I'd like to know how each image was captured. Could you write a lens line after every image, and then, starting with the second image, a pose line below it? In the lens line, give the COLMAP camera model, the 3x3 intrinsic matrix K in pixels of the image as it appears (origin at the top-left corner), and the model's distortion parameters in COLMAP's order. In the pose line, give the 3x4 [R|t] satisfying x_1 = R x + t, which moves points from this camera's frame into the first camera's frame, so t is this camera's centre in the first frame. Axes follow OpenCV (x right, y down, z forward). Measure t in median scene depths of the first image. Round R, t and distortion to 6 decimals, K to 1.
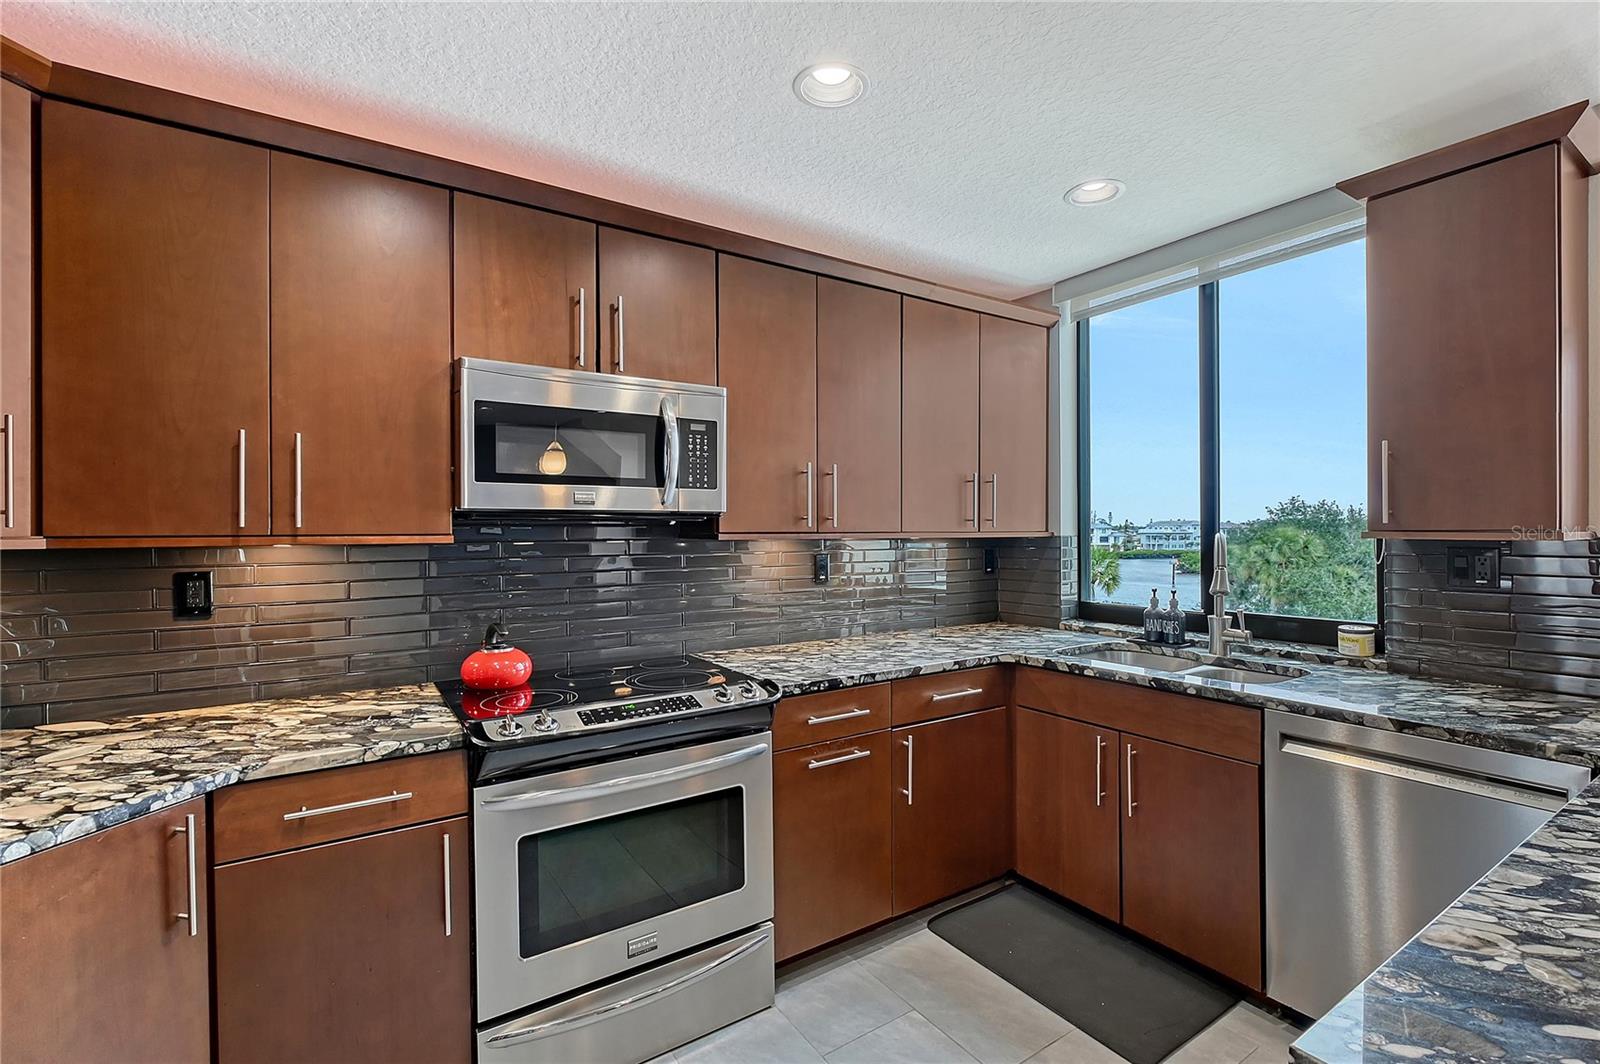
lens RADIAL K [[720.4, 0, 832.4], [0, 720.4, 534.5], [0, 0, 1]] dist [-0.002447, -0.004393]
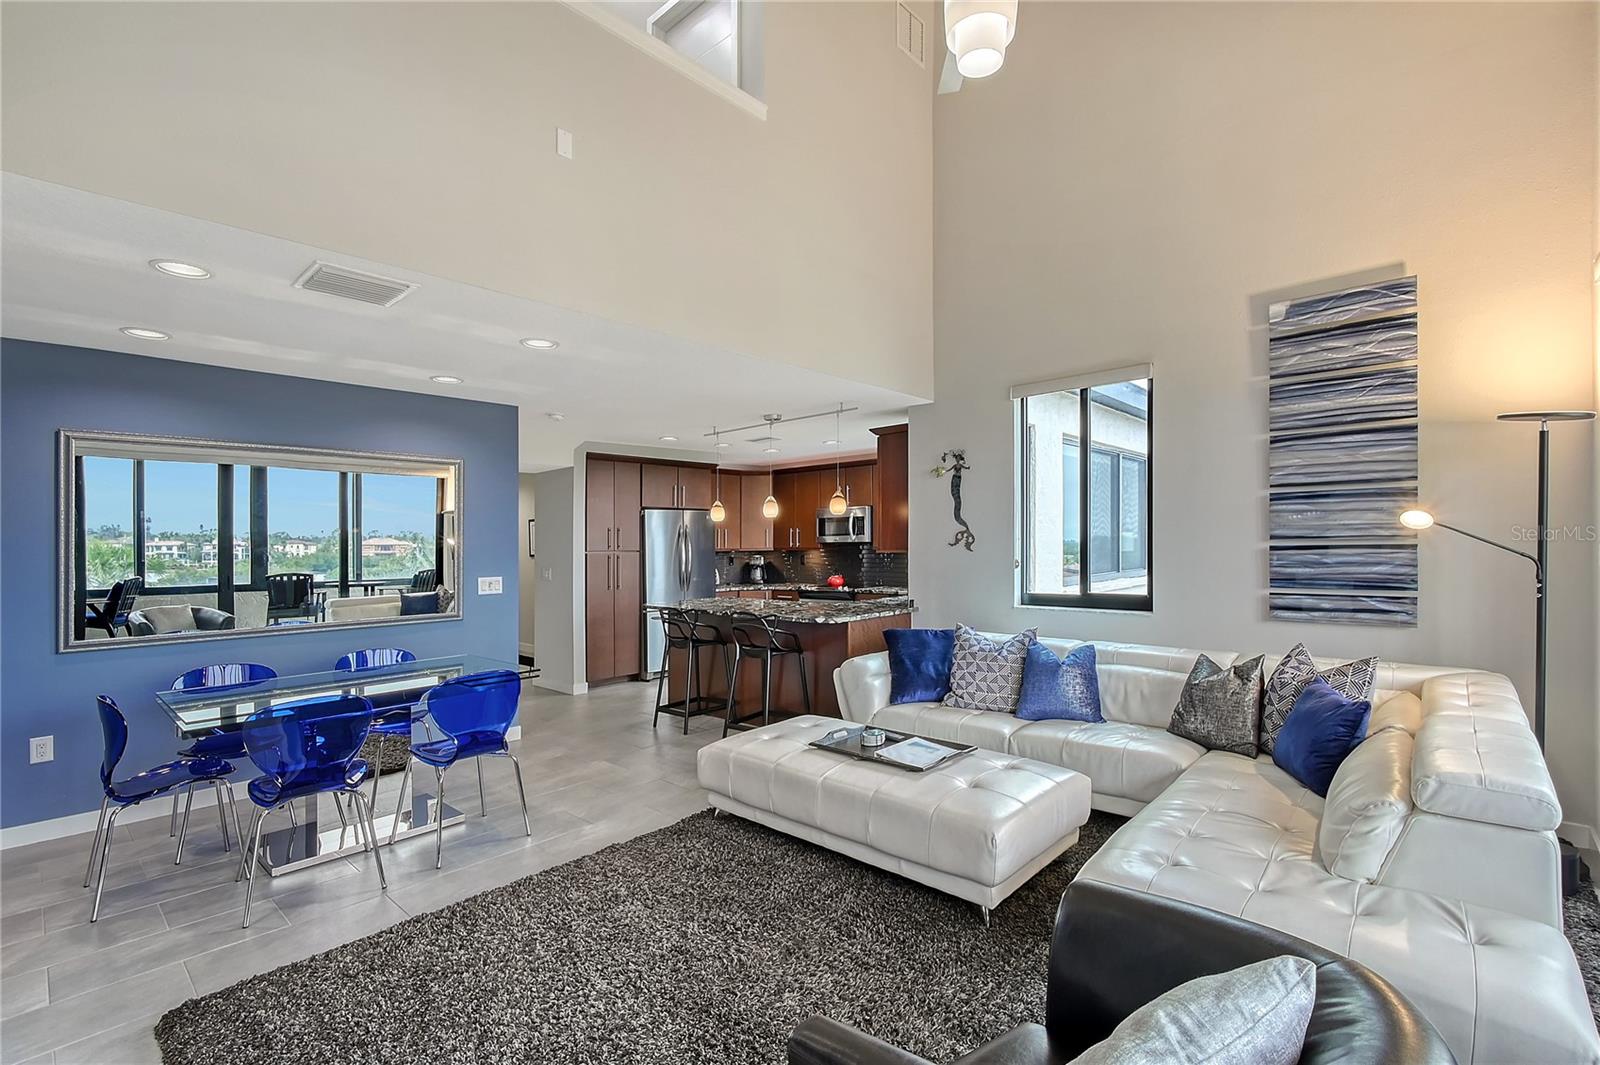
lens RADIAL K [[720.4, 0, 814.5], [0, 720.4, 523.1], [0, 0, 1]] dist [-0.002447, -0.004393]
pose [[0.245996, -0.025179, -0.968944, 3.358847], [0.008439, 0.999680, -0.023836, -0.042320], [0.969234, -0.002313, 0.246130, -0.104137]]
